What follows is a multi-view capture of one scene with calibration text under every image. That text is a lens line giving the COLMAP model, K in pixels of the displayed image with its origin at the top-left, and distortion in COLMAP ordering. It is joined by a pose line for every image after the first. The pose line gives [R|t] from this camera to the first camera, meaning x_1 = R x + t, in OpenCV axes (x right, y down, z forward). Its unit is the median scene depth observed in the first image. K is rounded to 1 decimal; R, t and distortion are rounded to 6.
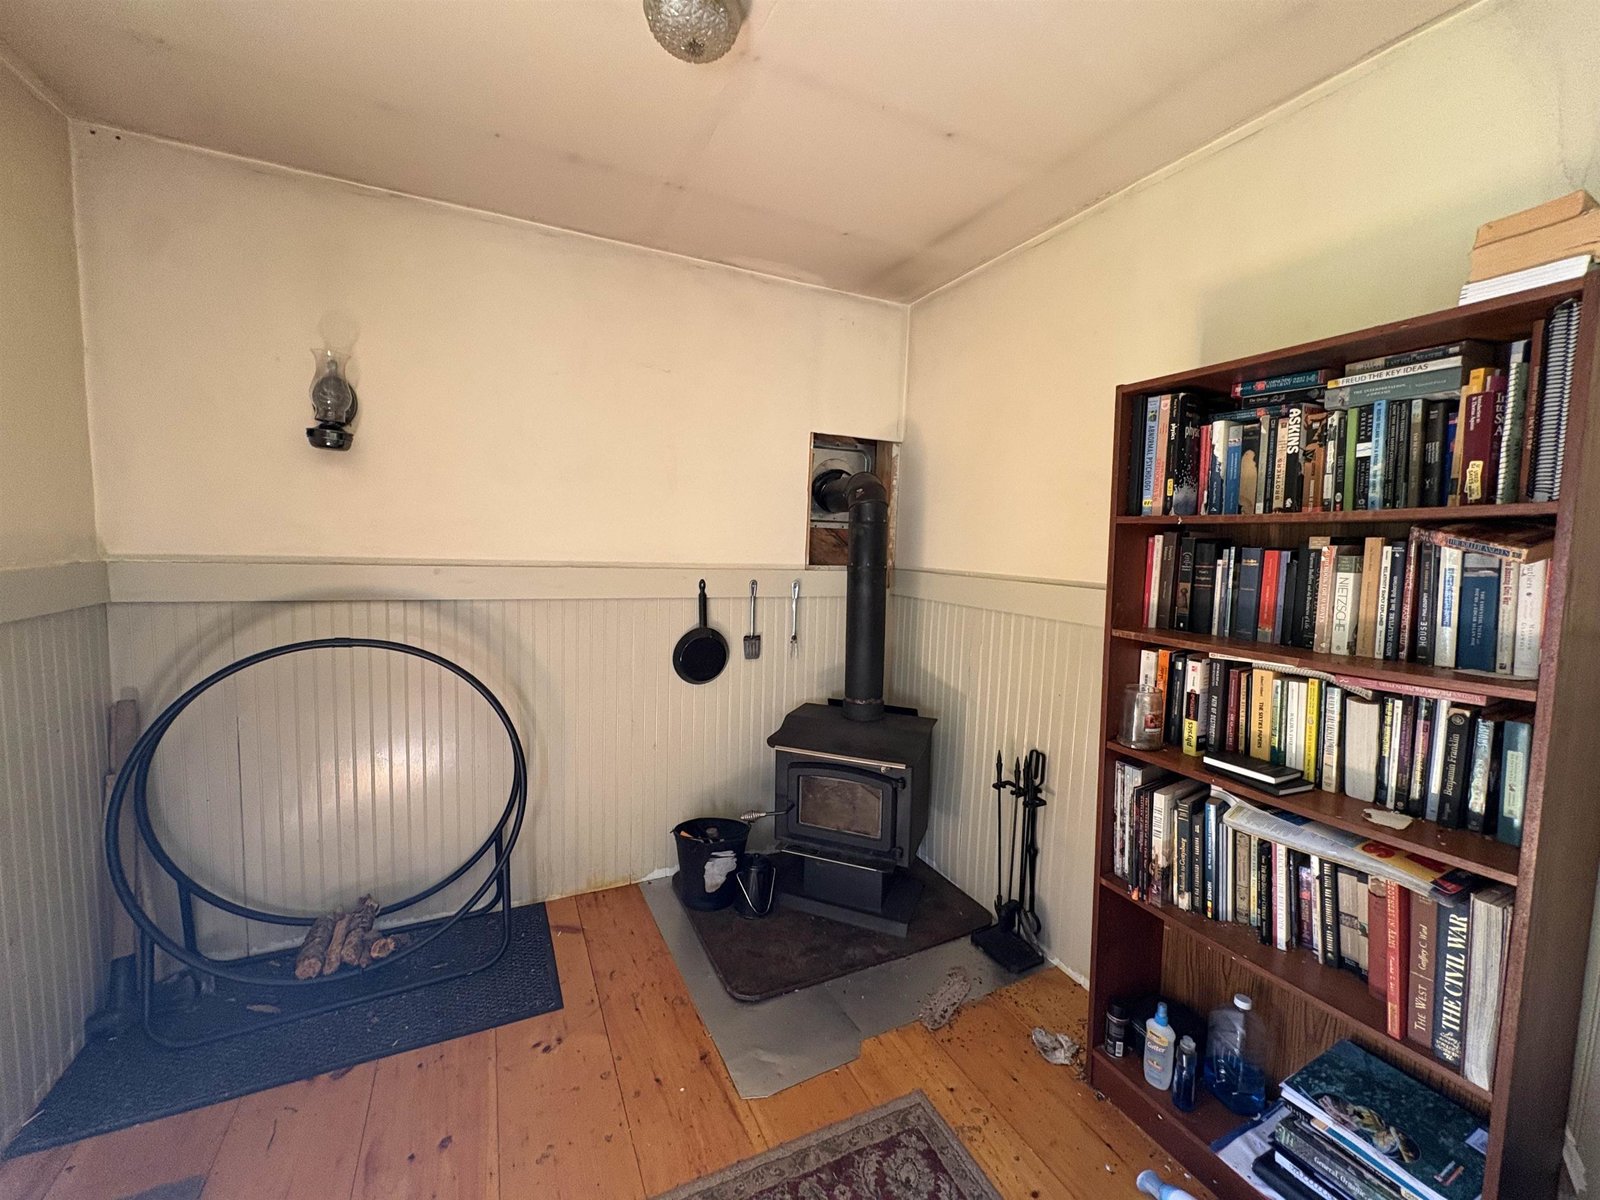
lens RADIAL K [[638.7, 0, 800.0], [0, 638.7, 600.0], [0, 0, 1]] dist [0.002453, 0.000012]
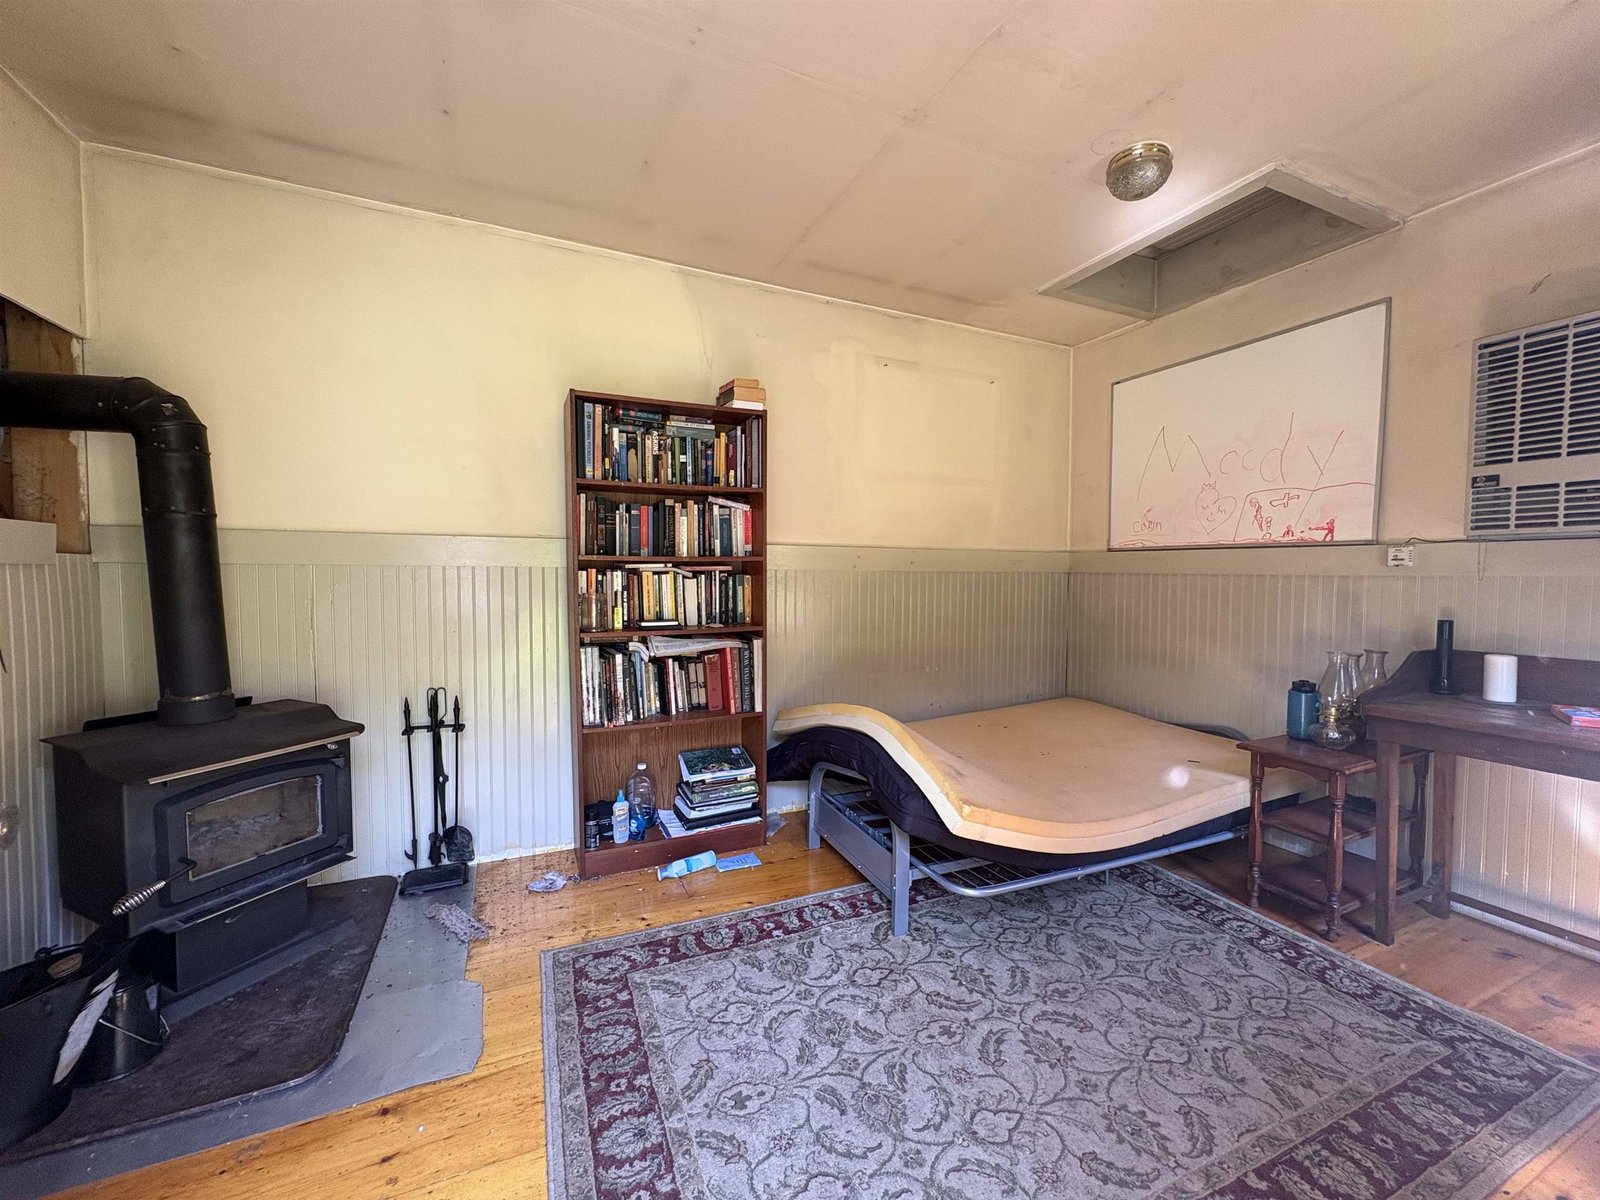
lens RADIAL K [[638.7, 0, 800.0], [0, 638.7, 600.0], [0, 0, 1]] dist [0.002453, 0.000012]
pose [[0.025710, -0.066499, 0.997455, -1.125465], [0.089891, 0.993897, 0.063945, 0.117315], [-0.995620, 0.088018, 0.031531, 0.535130]]
